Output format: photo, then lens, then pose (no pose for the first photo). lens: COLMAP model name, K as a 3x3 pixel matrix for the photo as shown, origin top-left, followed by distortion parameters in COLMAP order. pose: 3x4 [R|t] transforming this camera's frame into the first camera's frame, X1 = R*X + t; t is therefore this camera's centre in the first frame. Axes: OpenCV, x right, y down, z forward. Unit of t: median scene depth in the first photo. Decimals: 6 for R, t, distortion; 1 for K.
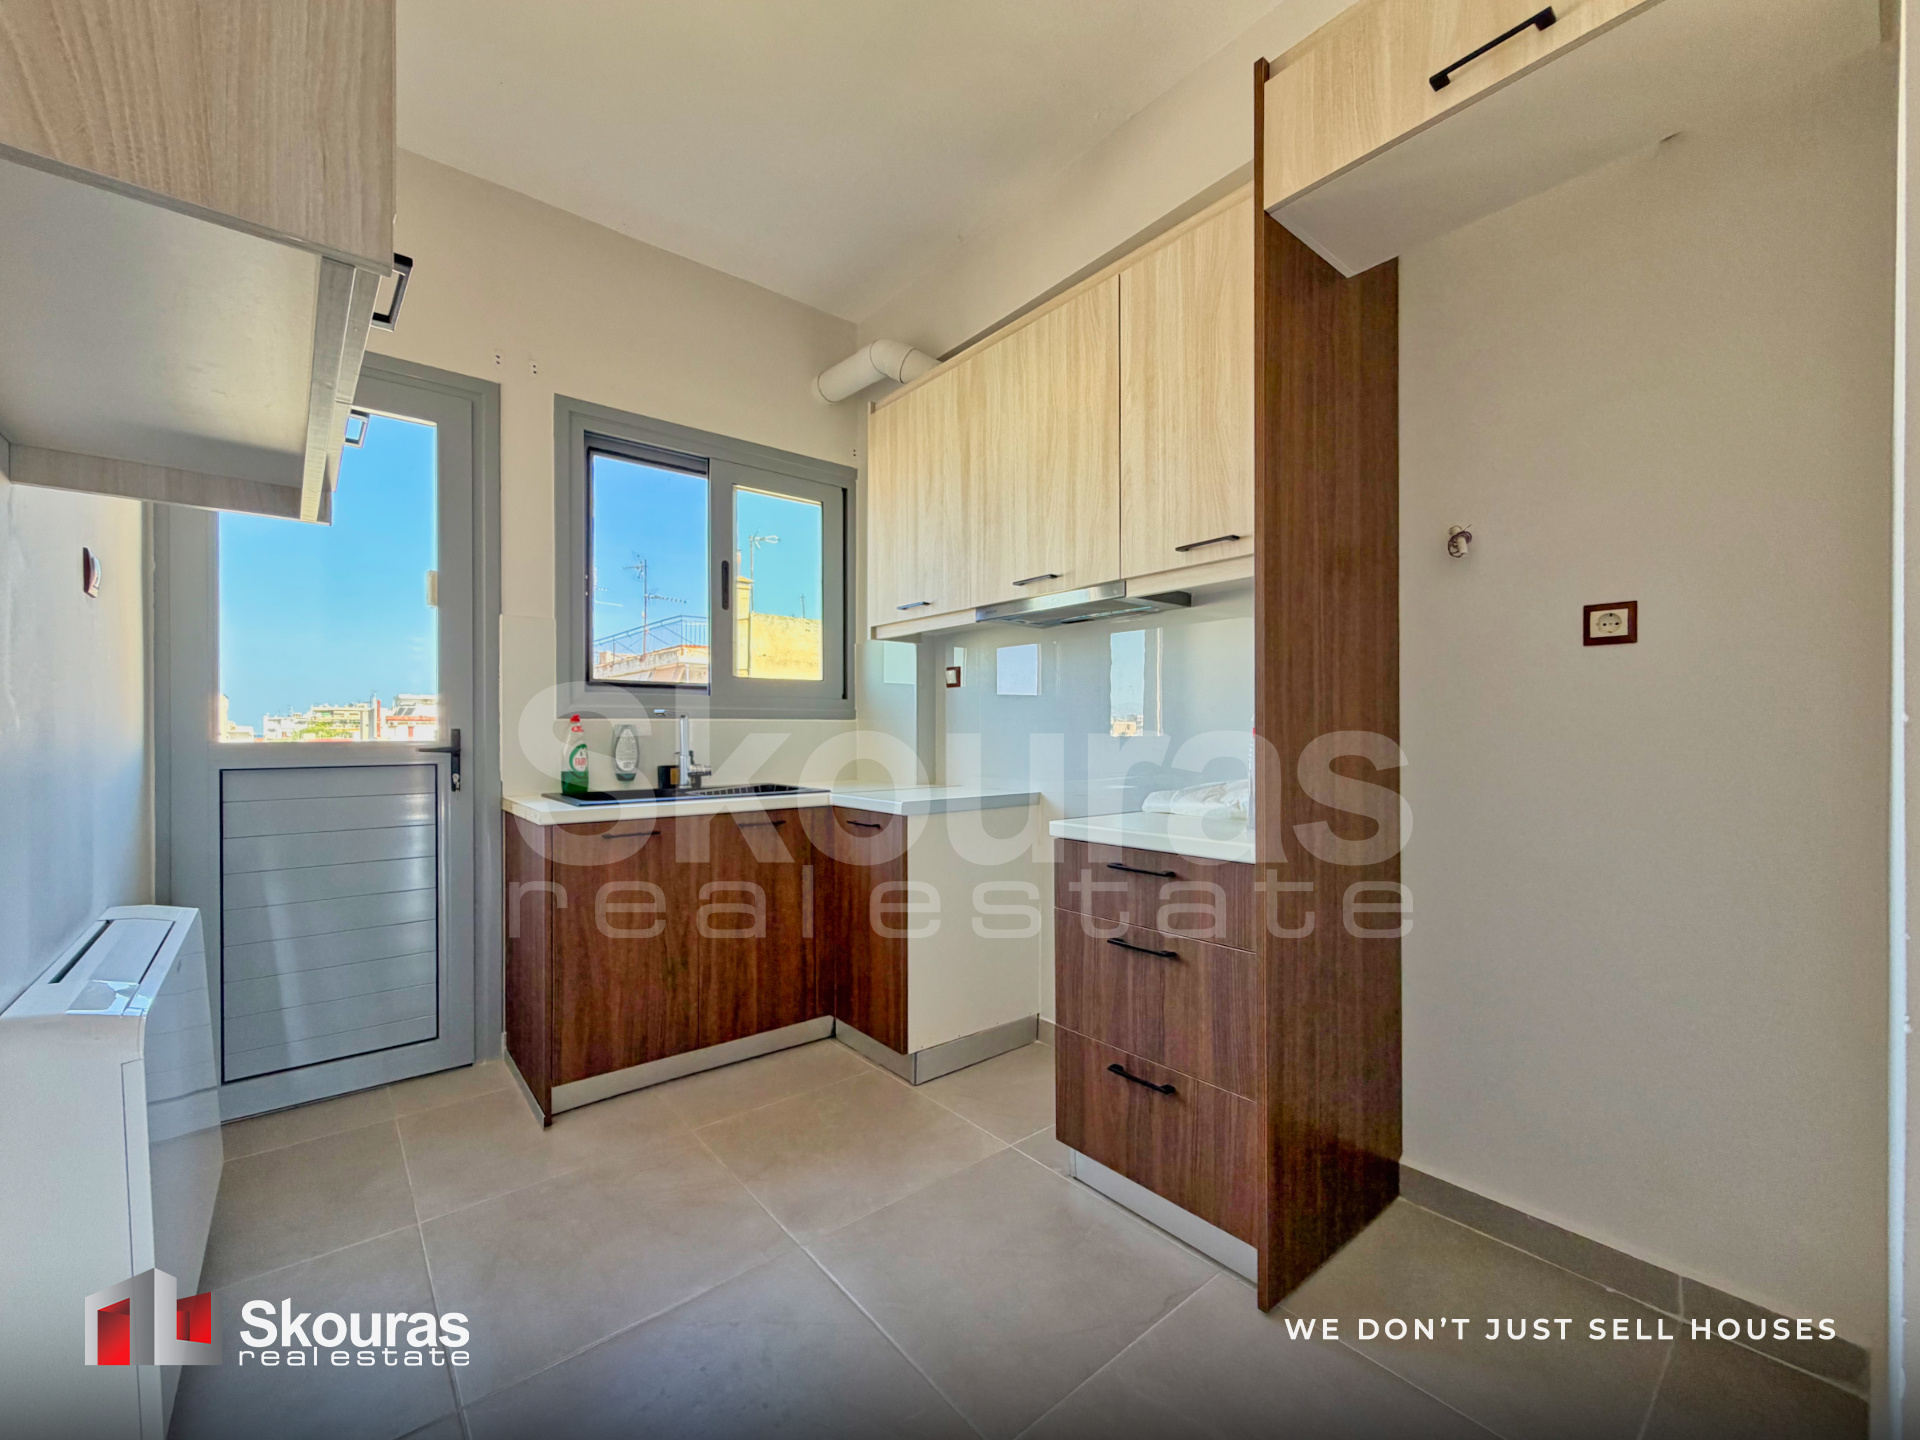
lens RADIAL K [[772.7, 0, 965.1], [0, 772.7, 710.5], [0, 0, 1]] dist [0.000792, 0.000165]
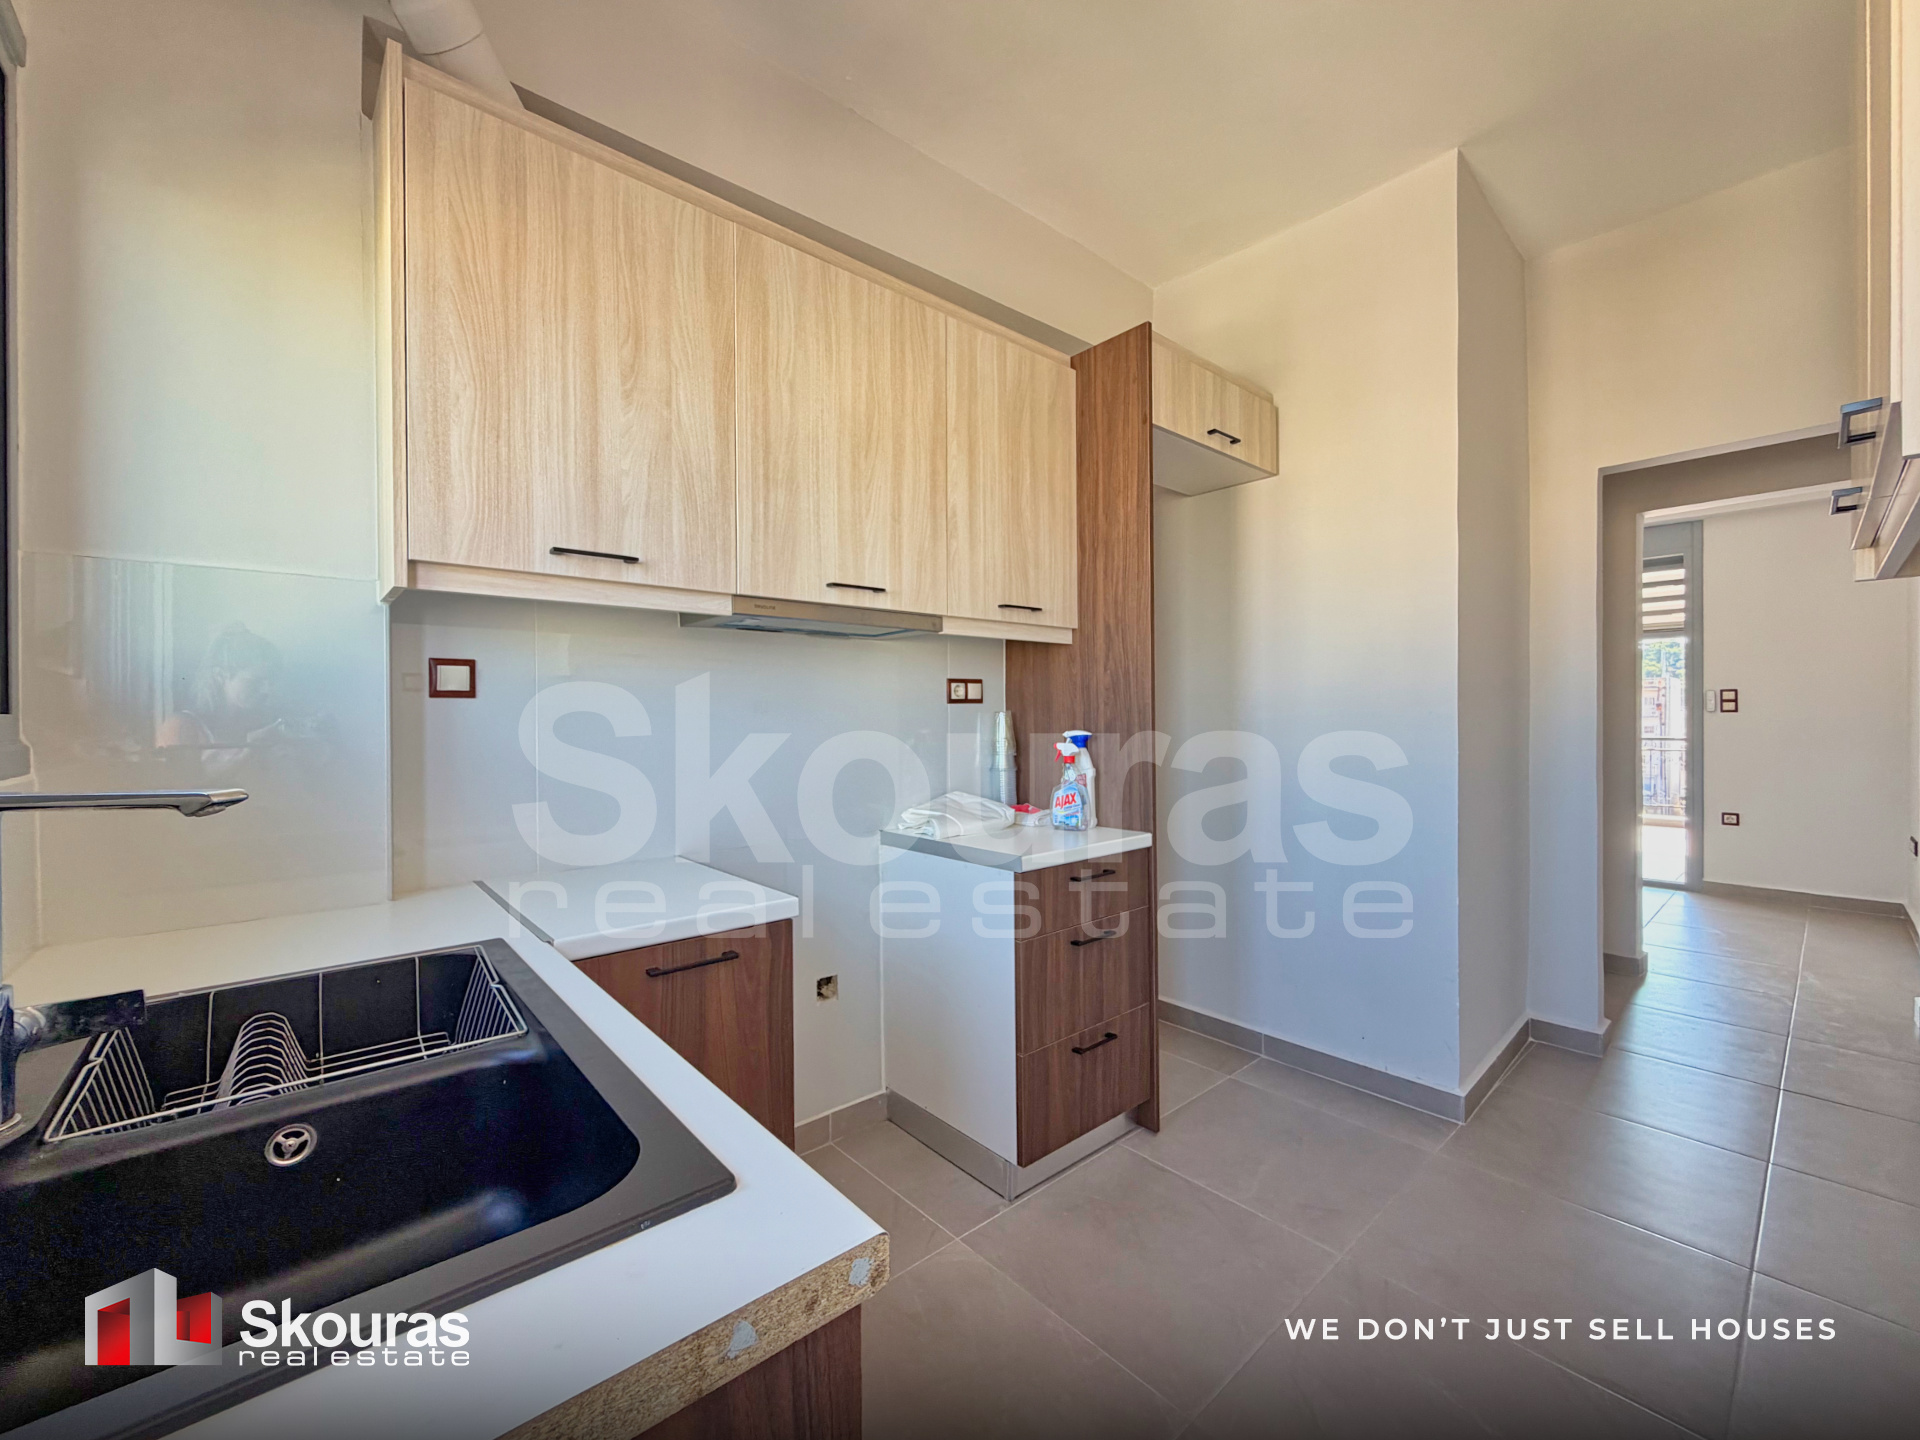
lens RADIAL K [[778.6, 0, 966.3], [0, 778.6, 744.3], [0, 0, 1]] dist [-0.000998, -0.000059]
pose [[-0.042613, 0.007618, 0.999063, -0.736918], [0.022398, 0.999727, -0.006668, 0.005715], [-0.998841, 0.022092, -0.042772, 0.920189]]
